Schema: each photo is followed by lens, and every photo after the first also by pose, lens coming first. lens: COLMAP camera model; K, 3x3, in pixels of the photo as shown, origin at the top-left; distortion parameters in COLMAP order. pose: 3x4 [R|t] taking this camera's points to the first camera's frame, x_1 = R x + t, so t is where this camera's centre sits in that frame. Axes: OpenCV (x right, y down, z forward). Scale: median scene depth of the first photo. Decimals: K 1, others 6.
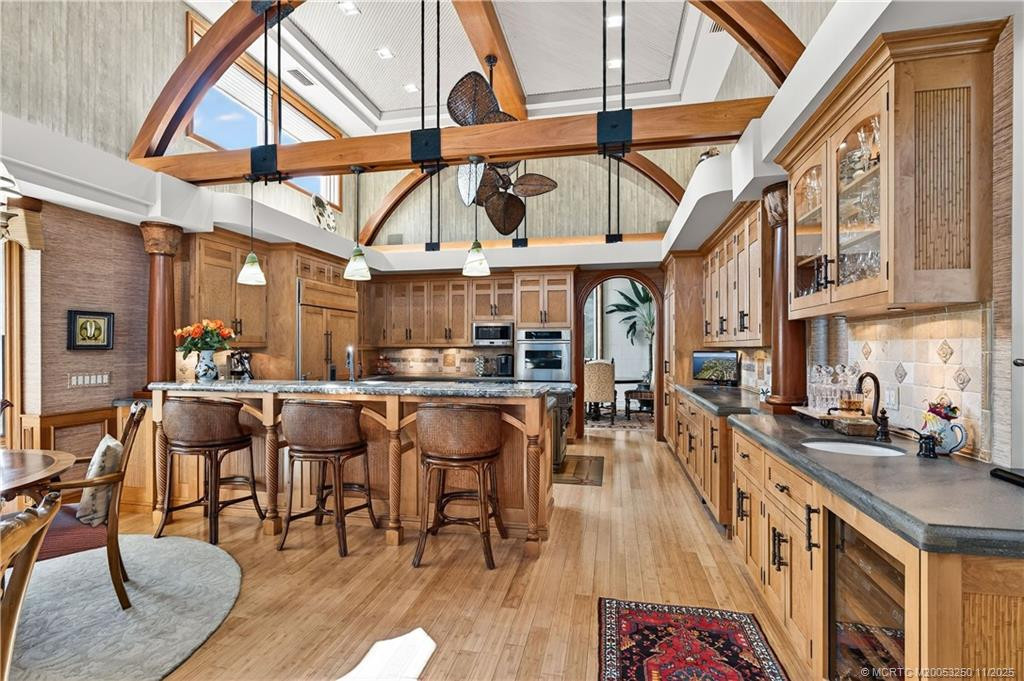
lens RADIAL K [[464.5, 0, 513.1], [0, 464.5, 345.5], [0, 0, 1]] dist [-0.004550, 0.001754]
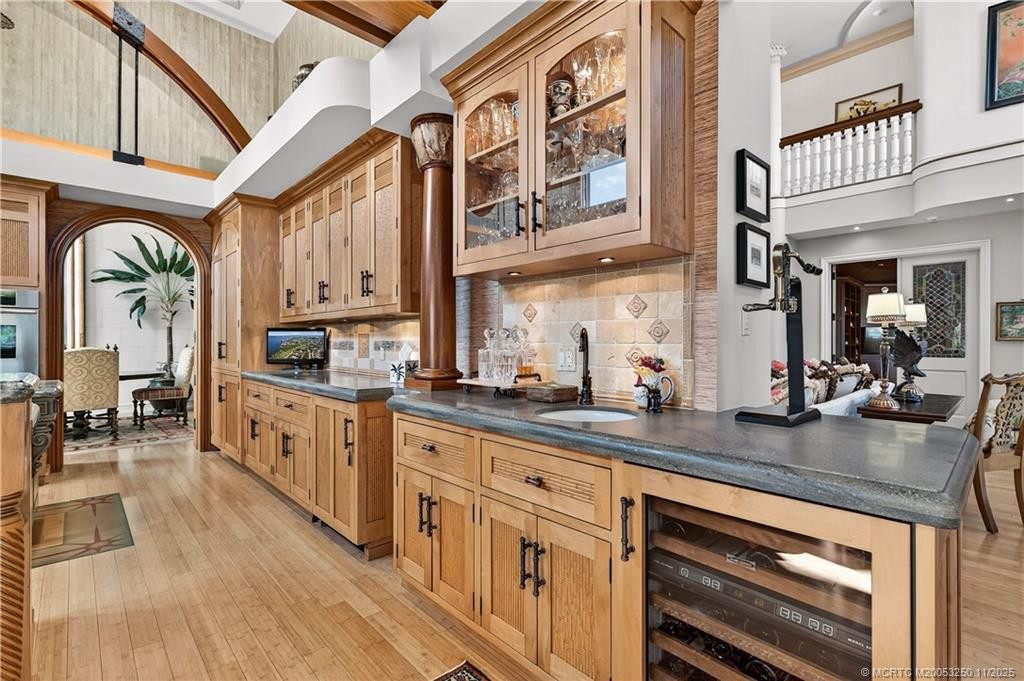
lens RADIAL K [[464.5, 0, 511.8], [0, 464.5, 340.4], [0, 0, 1]] dist [-0.004550, 0.001754]
pose [[0.571783, 0.000938, 0.820405, -0.020386], [-0.006080, 0.999977, 0.003095, 0.033260], [-0.820383, -0.006758, 0.571775, 0.251945]]
